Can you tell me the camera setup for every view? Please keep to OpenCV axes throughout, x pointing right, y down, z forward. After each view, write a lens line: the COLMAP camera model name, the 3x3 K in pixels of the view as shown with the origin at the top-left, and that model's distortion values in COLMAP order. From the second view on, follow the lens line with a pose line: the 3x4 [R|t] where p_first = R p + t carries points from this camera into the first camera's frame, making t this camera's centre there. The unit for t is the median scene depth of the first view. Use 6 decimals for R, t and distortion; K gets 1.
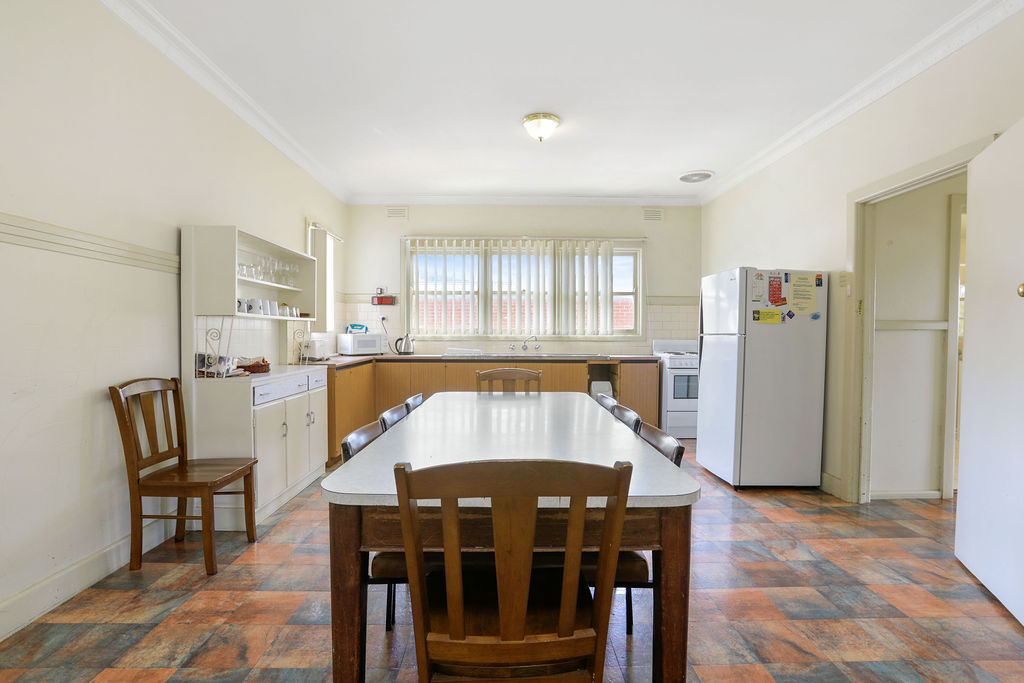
lens RADIAL K [[485.0, 0, 515.1], [0, 485.0, 345.8], [0, 0, 1]] dist [-0.023464, 0.001398]
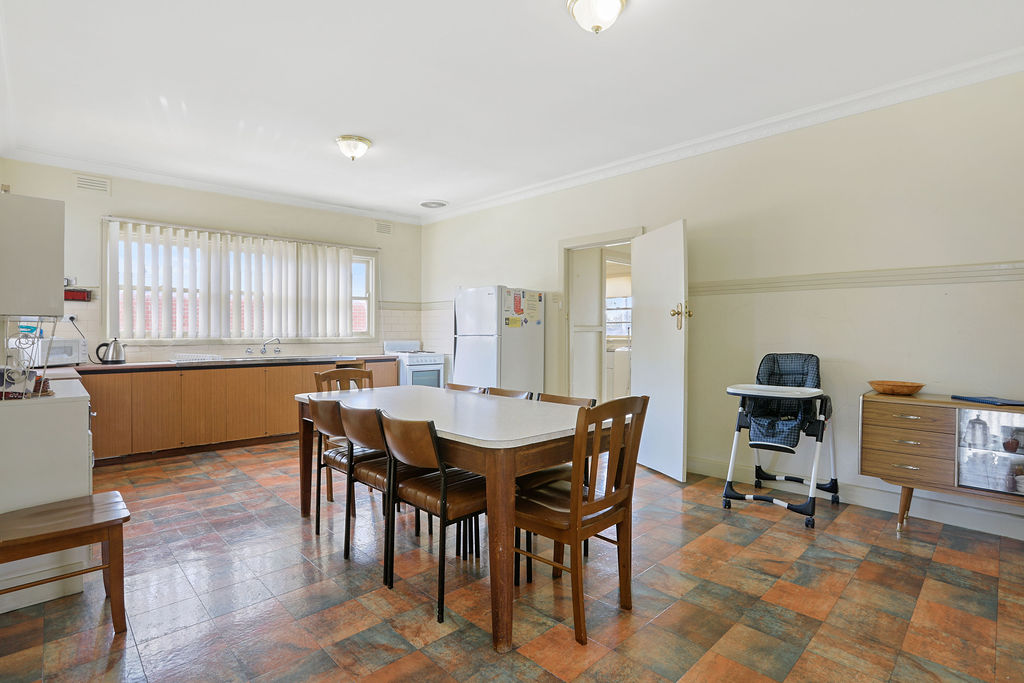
lens RADIAL K [[485.0, 0, 513.3], [0, 485.0, 335.9], [0, 0, 1]] dist [-0.023464, 0.001398]
pose [[0.761904, -0.008889, 0.647629, -0.237297], [0.024163, 0.999600, -0.014706, -0.000710], [-0.647239, 0.026854, 0.761814, -0.035193]]
